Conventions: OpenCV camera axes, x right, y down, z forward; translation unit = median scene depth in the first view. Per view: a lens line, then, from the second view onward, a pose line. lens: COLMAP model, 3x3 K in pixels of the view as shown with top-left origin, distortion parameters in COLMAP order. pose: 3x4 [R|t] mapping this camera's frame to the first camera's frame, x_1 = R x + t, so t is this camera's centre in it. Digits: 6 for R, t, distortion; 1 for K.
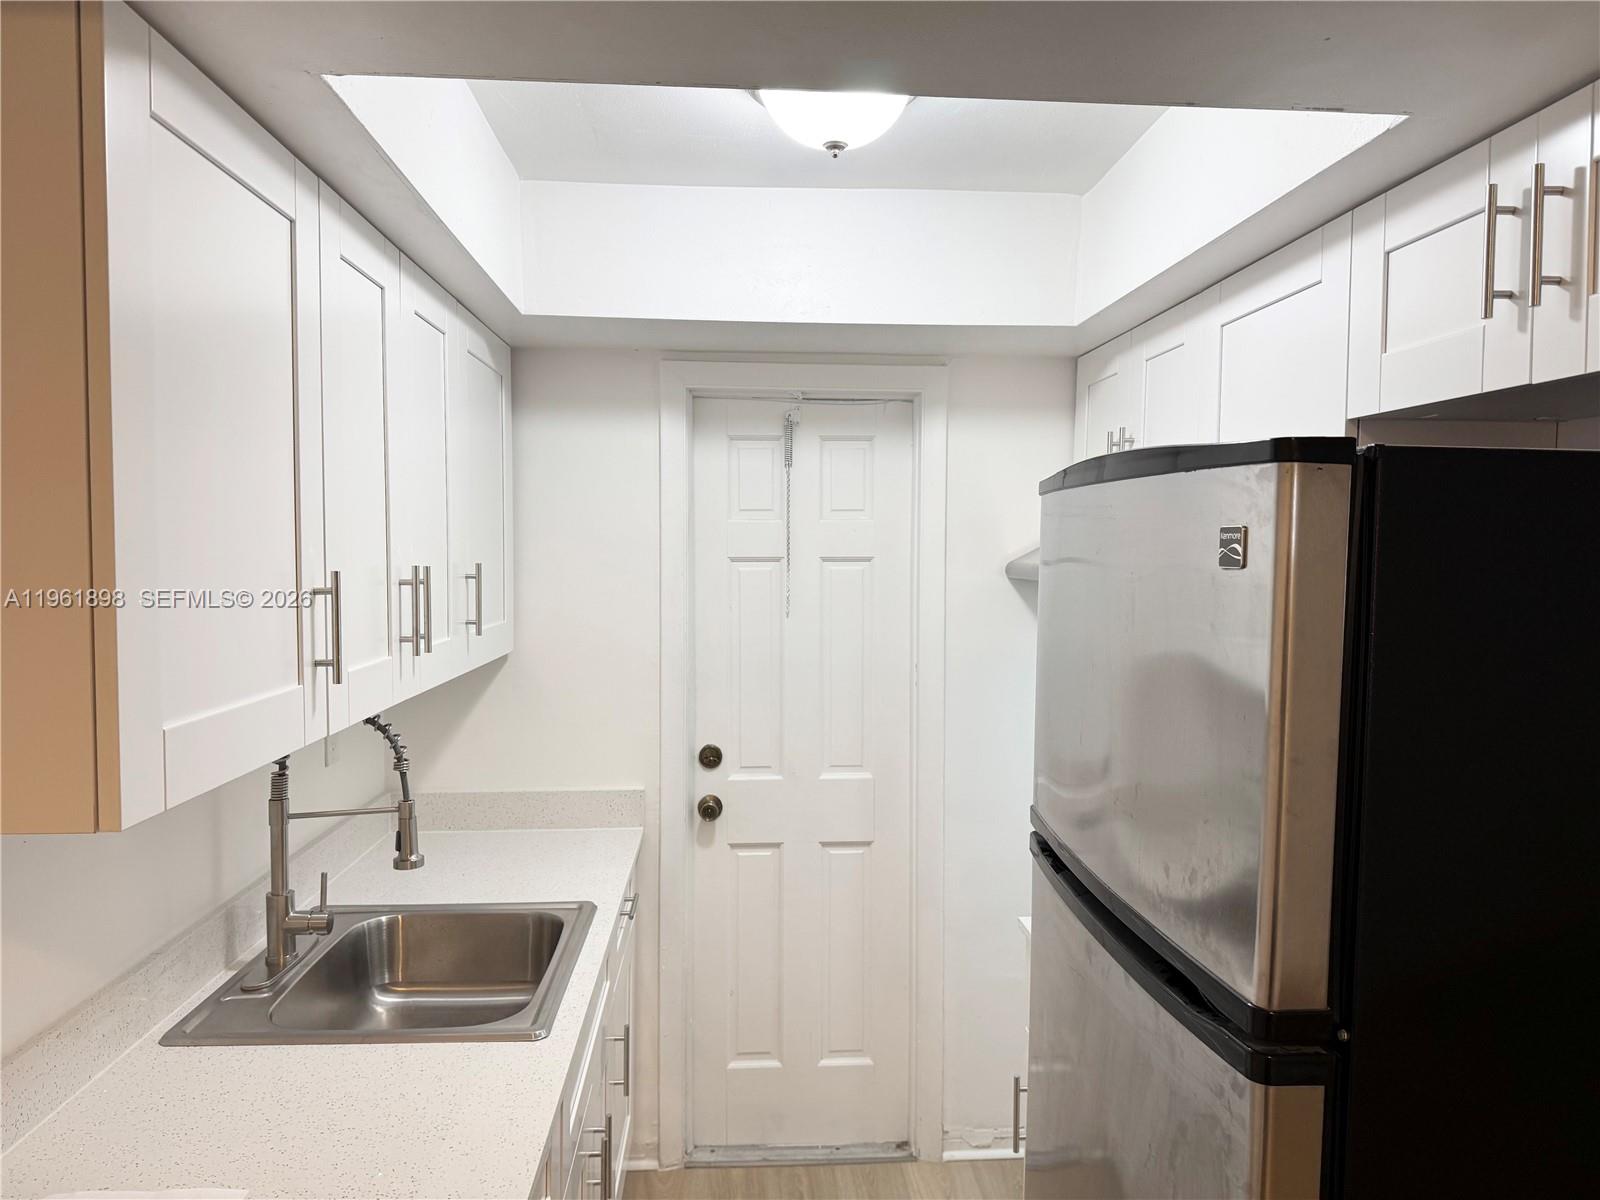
lens RADIAL K [[1118.5, 0, 800.0], [0, 1118.5, 600.0], [0, 0, 1]] dist [0.173794, -0.403389]
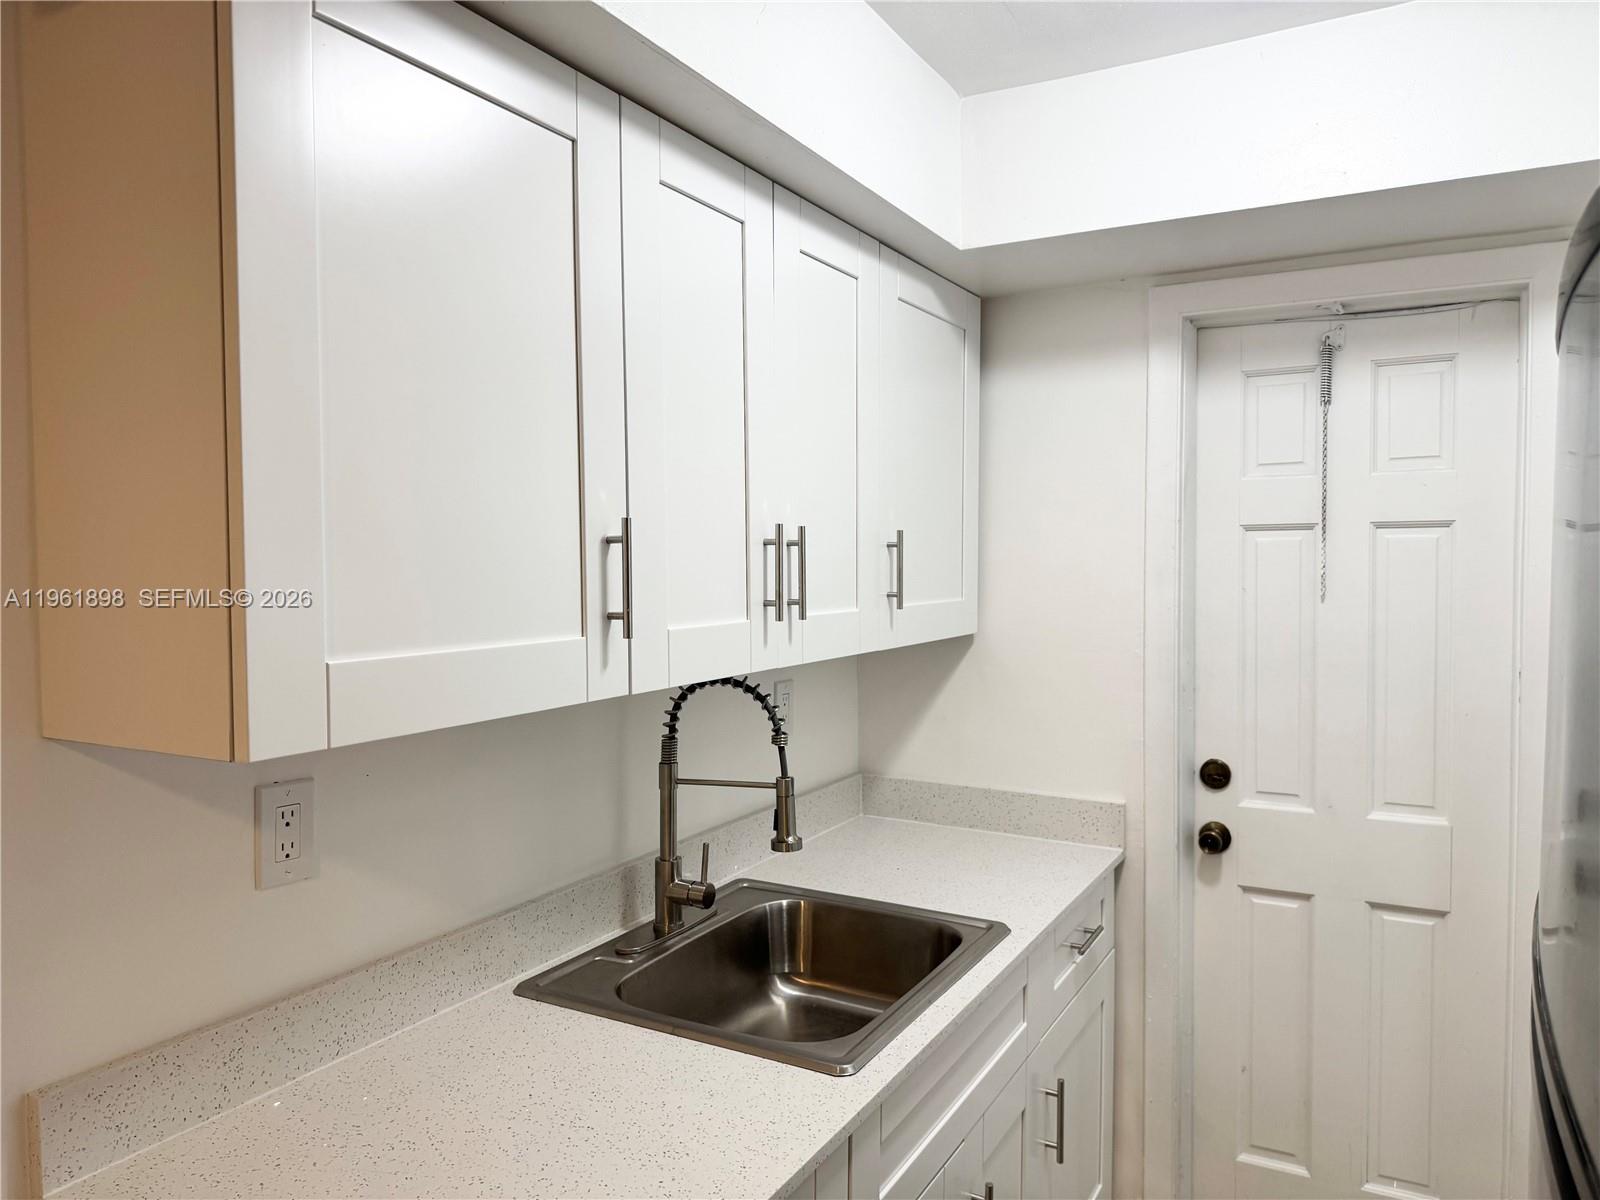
lens RADIAL K [[1133.5, 0, 800.9], [0, 1133.5, 594.4], [0, 0, 1]] dist [0.089994, -0.120269]
pose [[0.843711, 0.012484, -0.536653, 0.115784], [-0.018097, 0.999823, -0.005193, 0.021972], [0.536493, 0.014094, 0.843787, 0.156151]]
